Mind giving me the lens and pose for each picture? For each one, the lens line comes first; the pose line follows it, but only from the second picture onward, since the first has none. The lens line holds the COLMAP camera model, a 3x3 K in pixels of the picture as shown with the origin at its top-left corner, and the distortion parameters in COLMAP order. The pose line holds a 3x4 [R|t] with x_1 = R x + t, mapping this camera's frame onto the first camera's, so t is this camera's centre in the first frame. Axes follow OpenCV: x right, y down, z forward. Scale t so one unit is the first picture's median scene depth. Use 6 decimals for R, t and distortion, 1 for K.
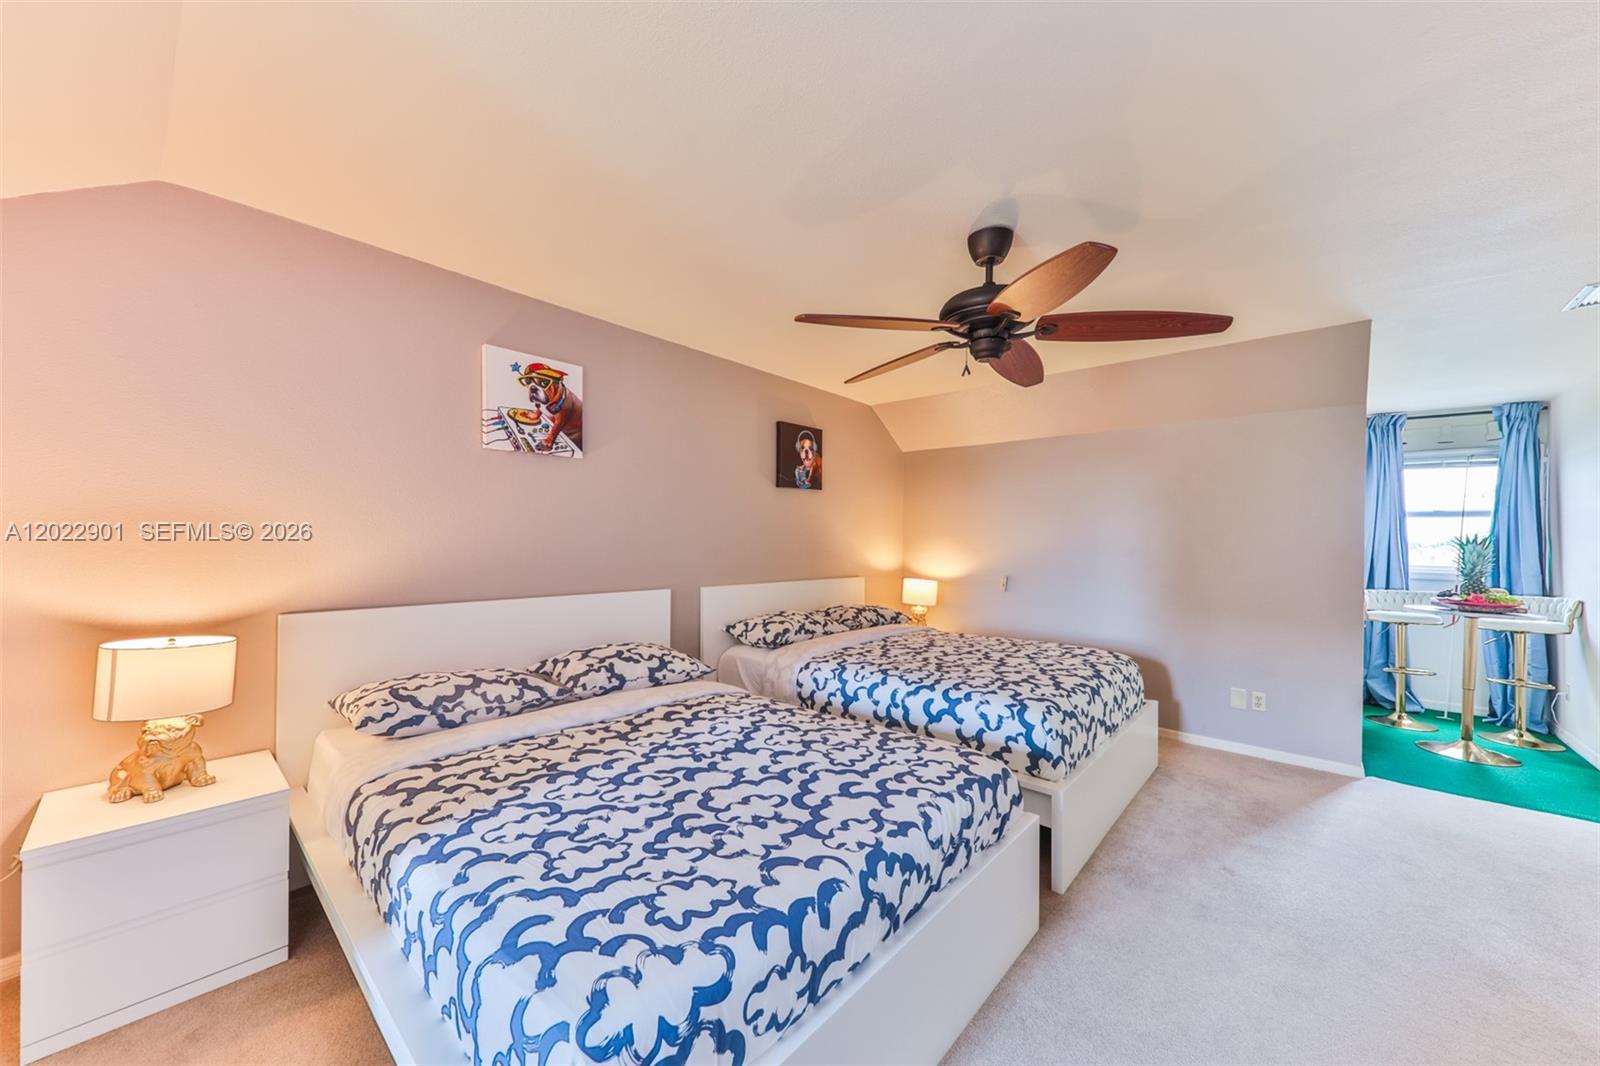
lens RADIAL K [[582.2, 0, 792.9], [0, 582.2, 523.0], [0, 0, 1]] dist [0.015663, -0.004915]
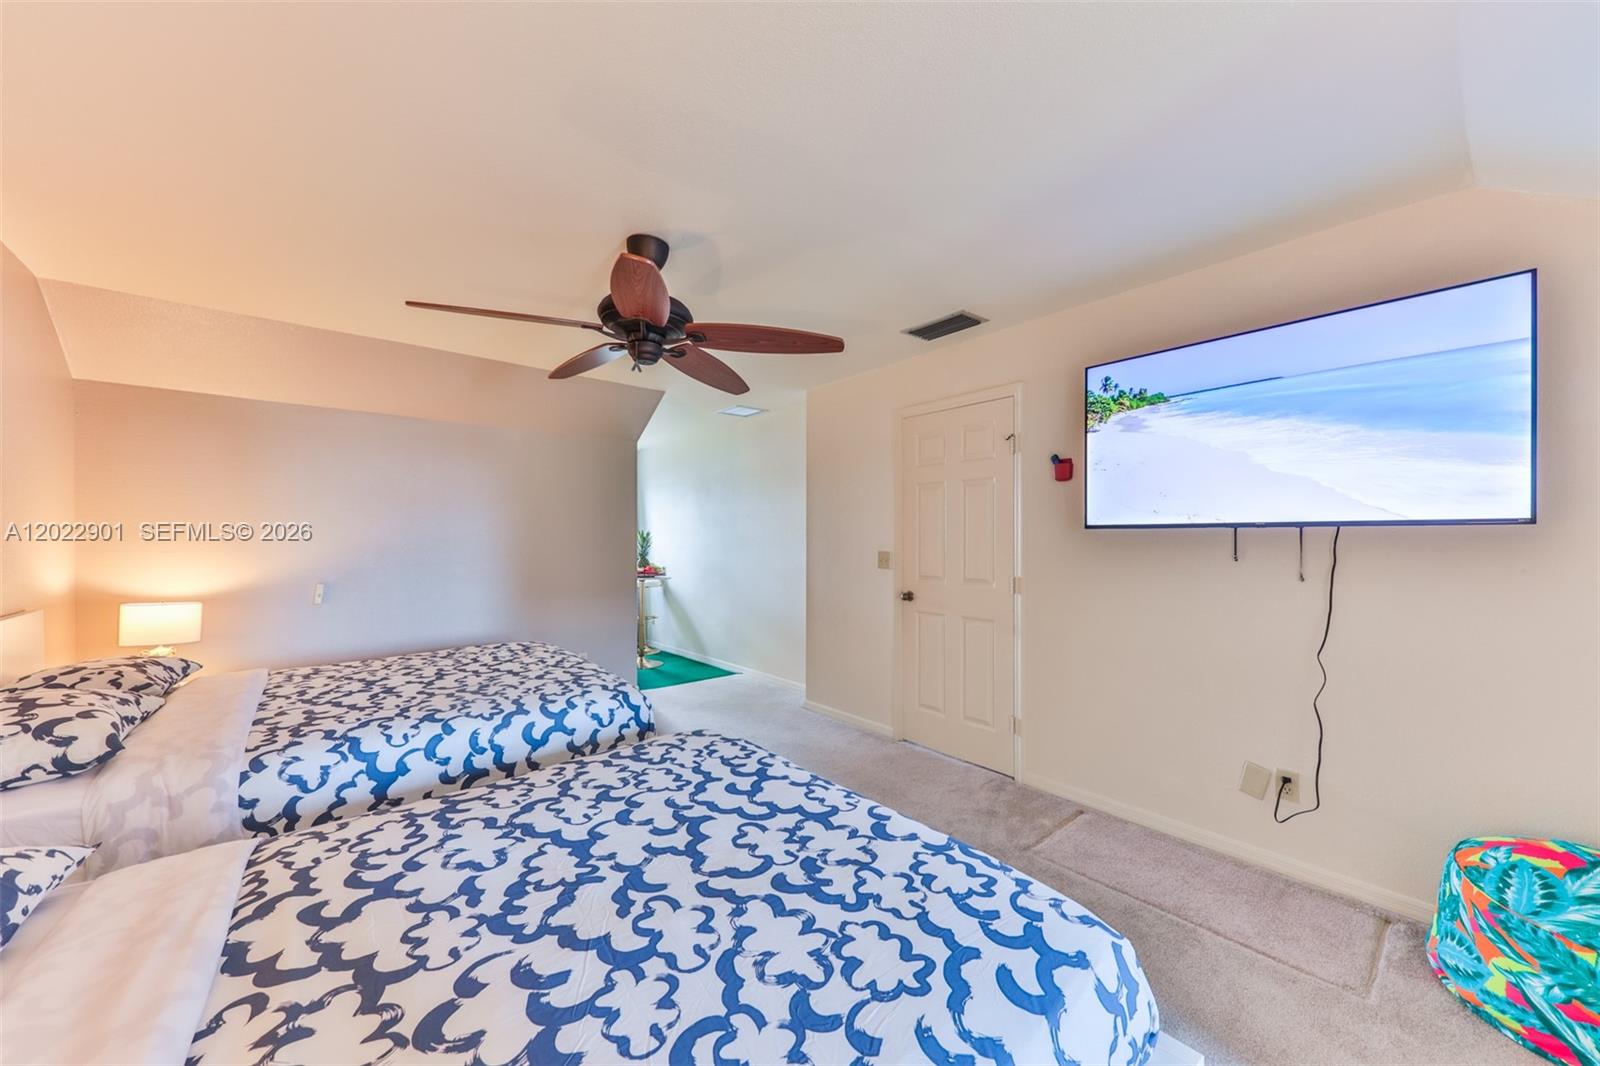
lens RADIAL K [[582.2, 0, 822.8], [0, 582.2, 534.2], [0, 0, 1]] dist [0.015663, -0.004915]
pose [[0.121859, -0.007549, 0.992519, -0.735967], [-0.024813, 0.999635, 0.010649, 0.015505], [-0.992237, -0.025925, 0.121627, 0.661262]]
